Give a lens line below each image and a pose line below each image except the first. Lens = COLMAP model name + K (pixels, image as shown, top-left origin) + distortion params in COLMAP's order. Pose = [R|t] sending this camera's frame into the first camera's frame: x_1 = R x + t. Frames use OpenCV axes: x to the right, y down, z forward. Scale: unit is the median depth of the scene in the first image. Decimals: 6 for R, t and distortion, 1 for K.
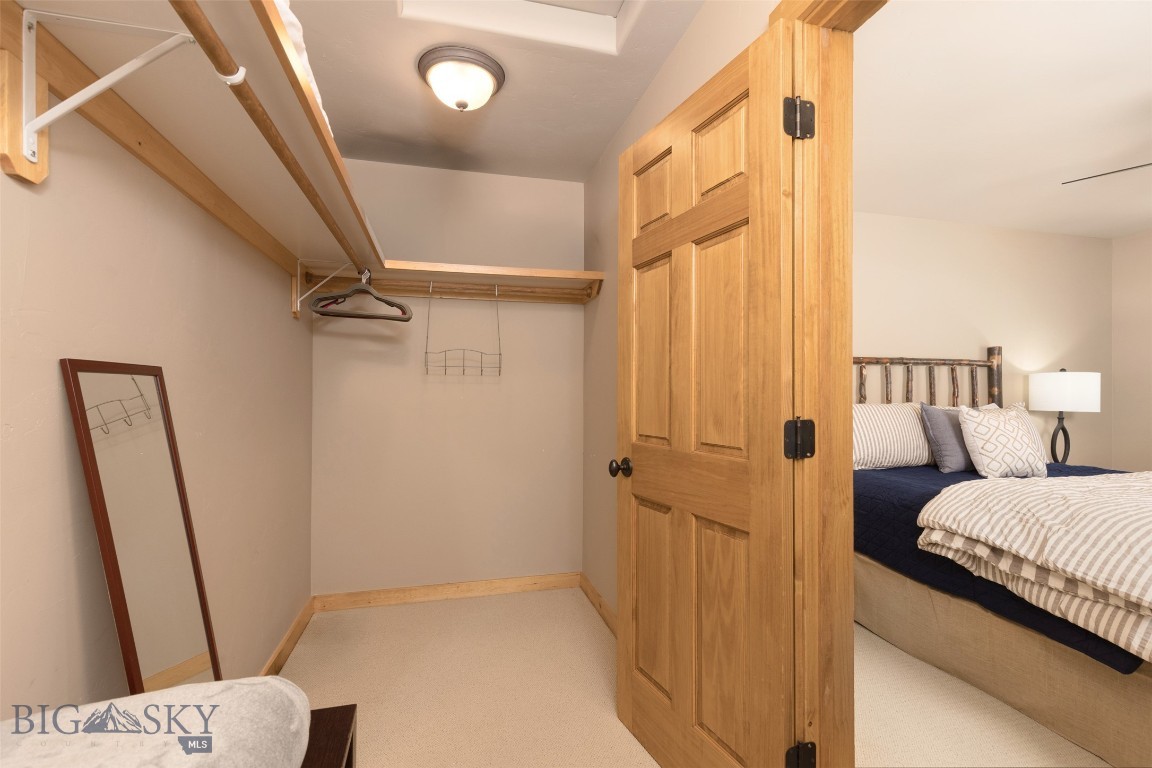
lens RADIAL K [[526.5, 0, 577.5], [0, 526.5, 390.2], [0, 0, 1]] dist [0.004930, -0.000477]
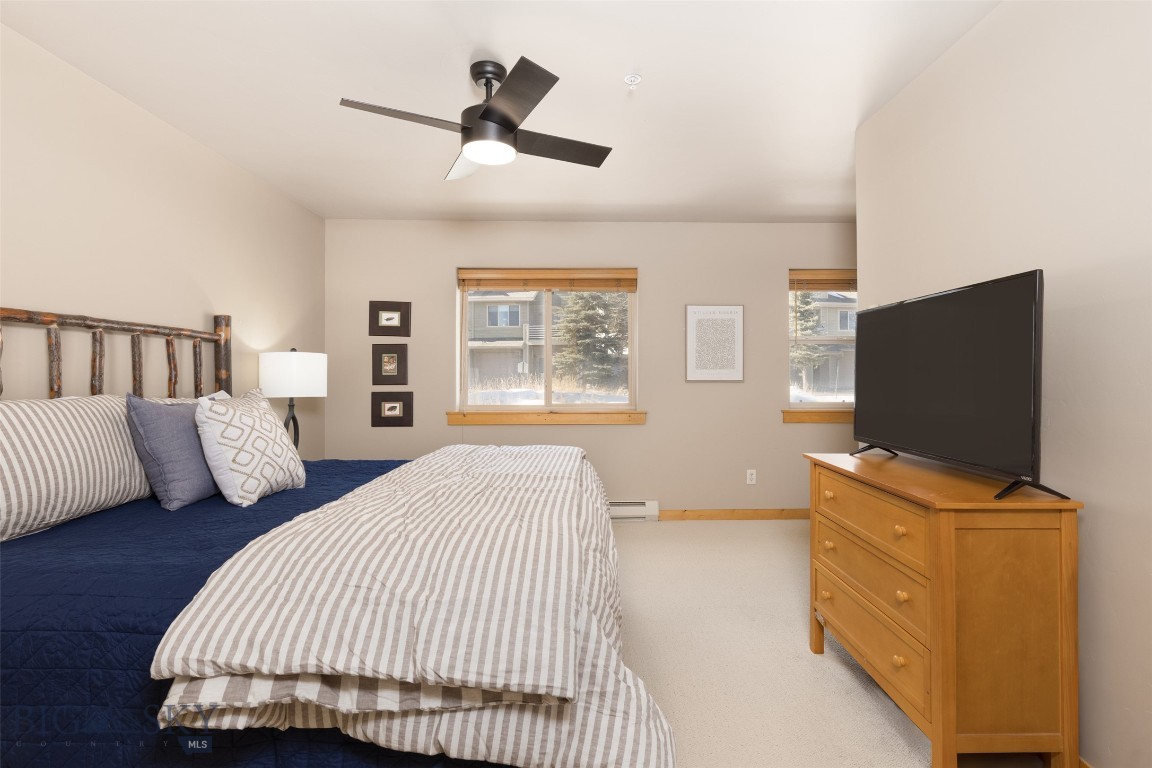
lens RADIAL K [[530.5, 0, 578.8], [0, 530.5, 373.9], [0, 0, 1]] dist [0.000913, 0.000181]
pose [[0.237520, -0.003379, 0.971377, 0.188239], [0.006226, 0.999979, 0.001956, 0.002495], [-0.971363, 0.005583, 0.237536, 0.349796]]
